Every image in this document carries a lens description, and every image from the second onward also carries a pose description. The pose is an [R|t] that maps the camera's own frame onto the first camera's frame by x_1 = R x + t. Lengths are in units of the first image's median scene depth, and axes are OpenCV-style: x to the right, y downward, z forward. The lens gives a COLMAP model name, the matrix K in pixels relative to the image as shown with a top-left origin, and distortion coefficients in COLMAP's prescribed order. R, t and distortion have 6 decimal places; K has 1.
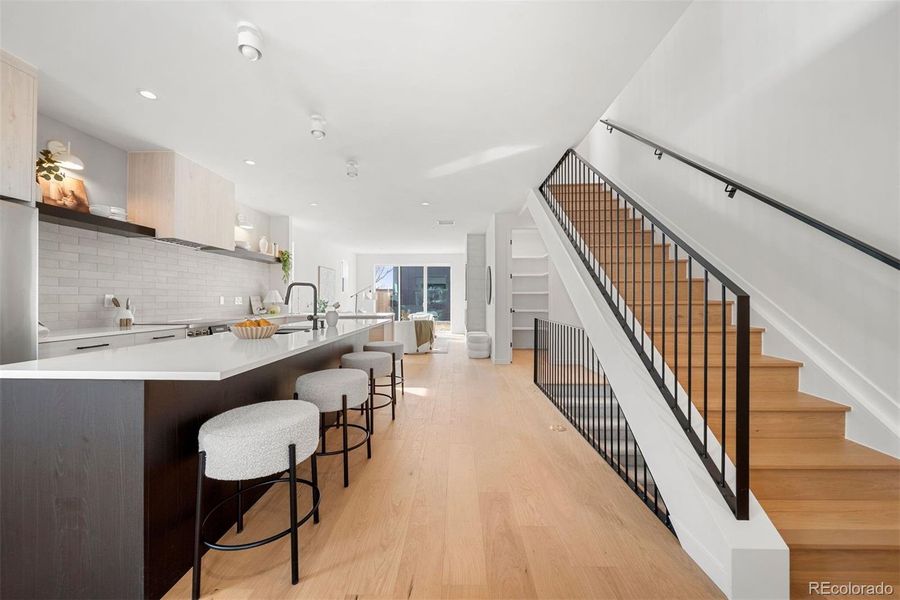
lens RADIAL K [[318.9, 0, 446.5], [0, 318.9, 296.2], [0, 0, 1]] dist [-0.001942, -0.000318]
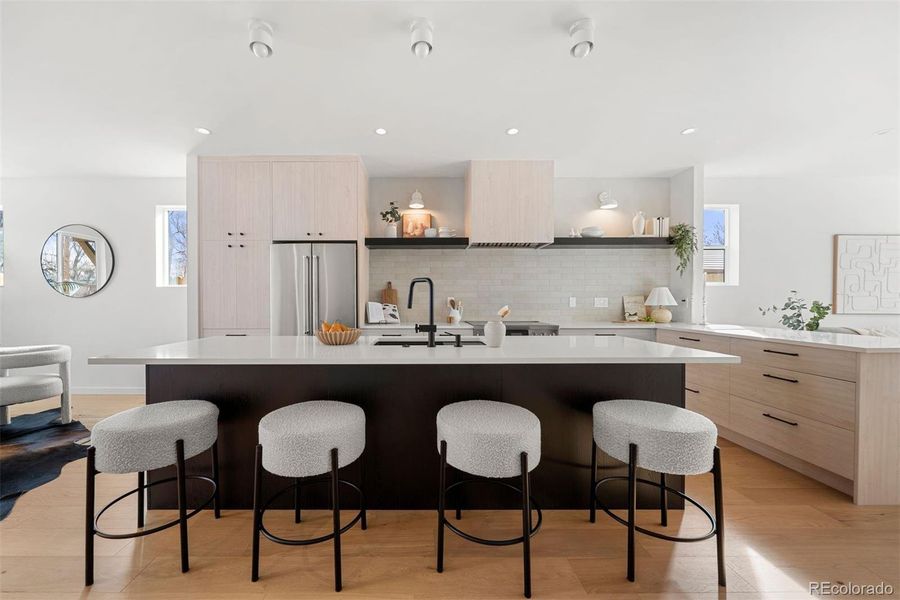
lens RADIAL K [[323.0, 0, 448.1], [0, 323.0, 301.4], [0, 0, 1]] dist [0.000396, 0.000078]
pose [[0.032583, 0.003934, -0.999461, 0.225427], [0.010807, 0.999932, 0.004288, 0.006273], [0.999411, -0.010941, 0.032538, 0.948301]]
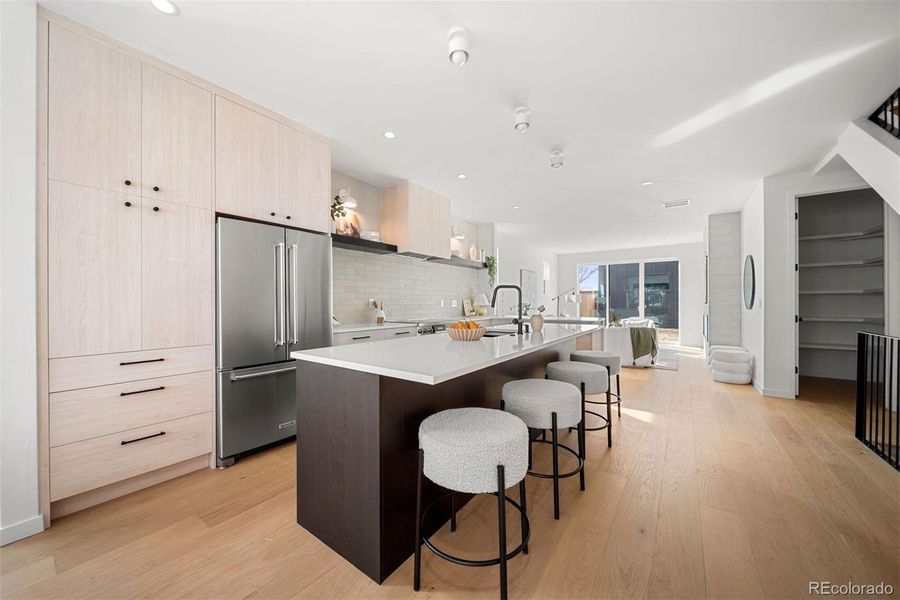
lens RADIAL K [[318.2, 0, 450.0], [0, 318.2, 300.0], [0, 0, 1]] dist [-0.000346, -0.000050]
pose [[0.827722, -0.004687, -0.561119, -0.048042], [0.006334, 0.999979, 0.000991, 0.000835], [0.561102, -0.004374, 0.827735, 0.089210]]
